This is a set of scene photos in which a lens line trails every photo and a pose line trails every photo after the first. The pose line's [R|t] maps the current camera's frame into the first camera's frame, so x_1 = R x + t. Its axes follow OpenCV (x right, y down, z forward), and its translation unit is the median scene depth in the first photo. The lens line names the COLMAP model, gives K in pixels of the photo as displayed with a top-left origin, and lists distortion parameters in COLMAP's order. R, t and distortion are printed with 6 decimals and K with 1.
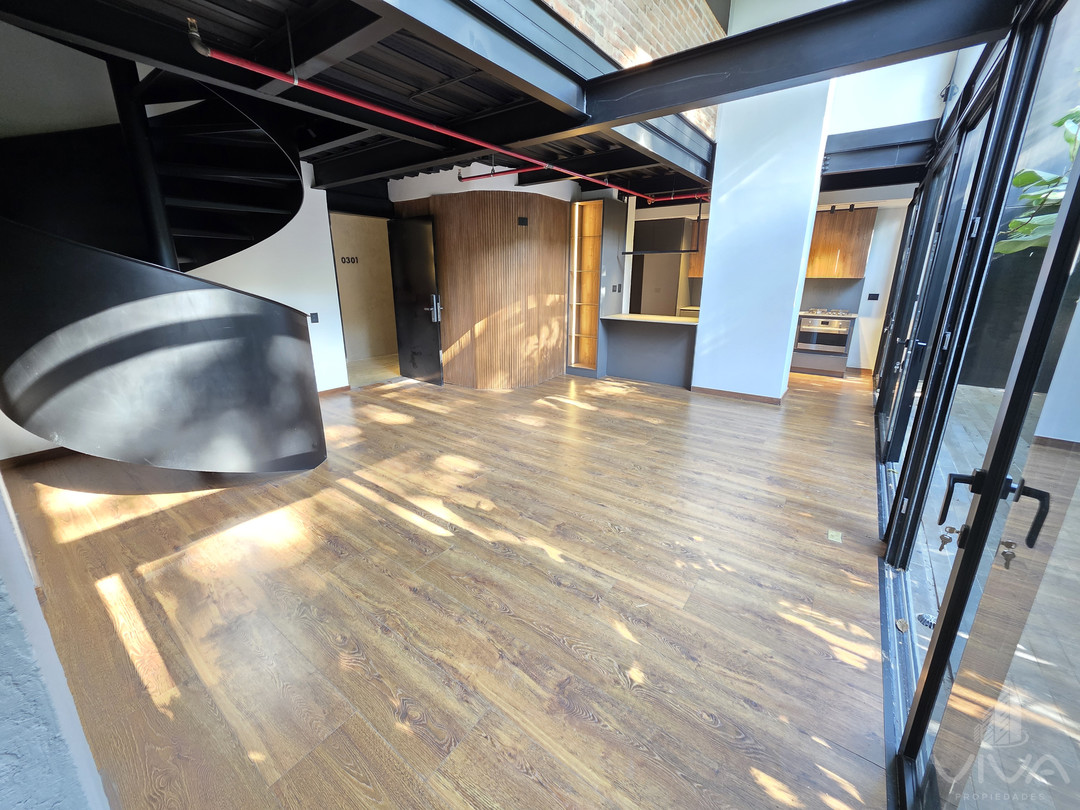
lens RADIAL K [[432.2, 0, 537.9], [0, 432.2, 399.2], [0, 0, 1]] dist [0.001380, 0.000054]
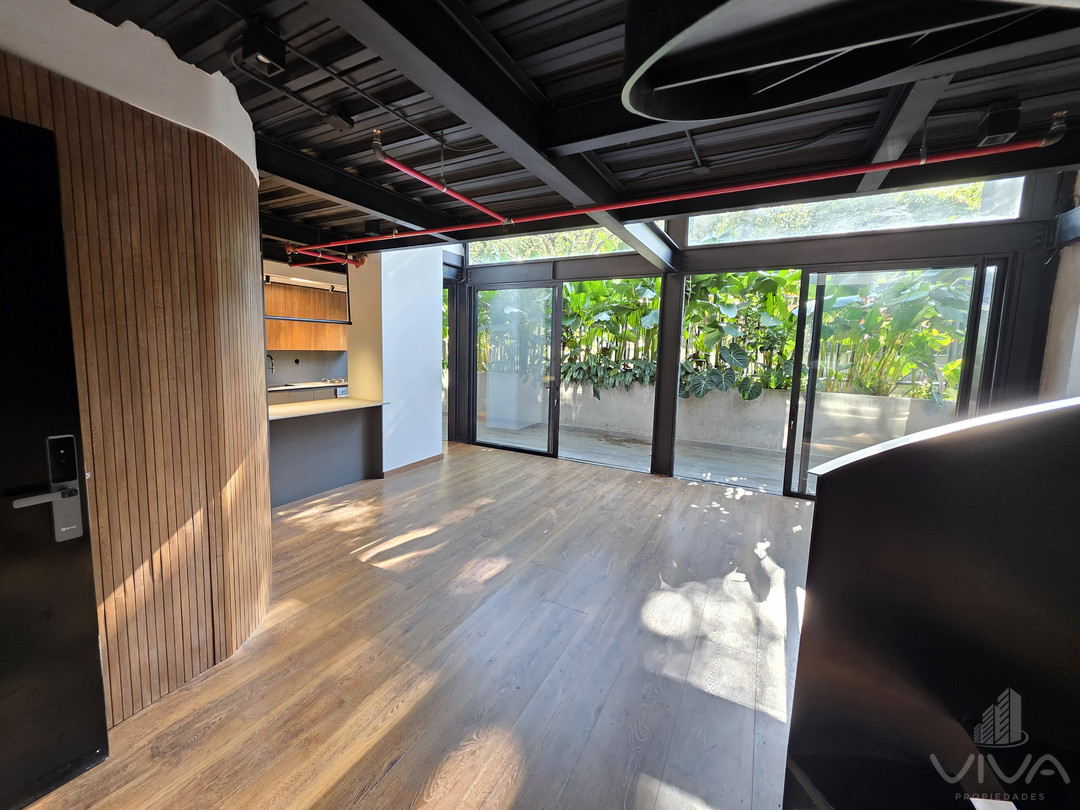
lens RADIAL K [[432.2, 0, 536.5], [0, 432.2, 394.6], [0, 0, 1]] dist [0.001380, 0.000054]
pose [[-0.146737, -0.112915, 0.982710, -0.769044], [0.255719, 0.955362, 0.147957, -0.334880], [-0.955550, 0.273008, -0.111312, 1.108025]]
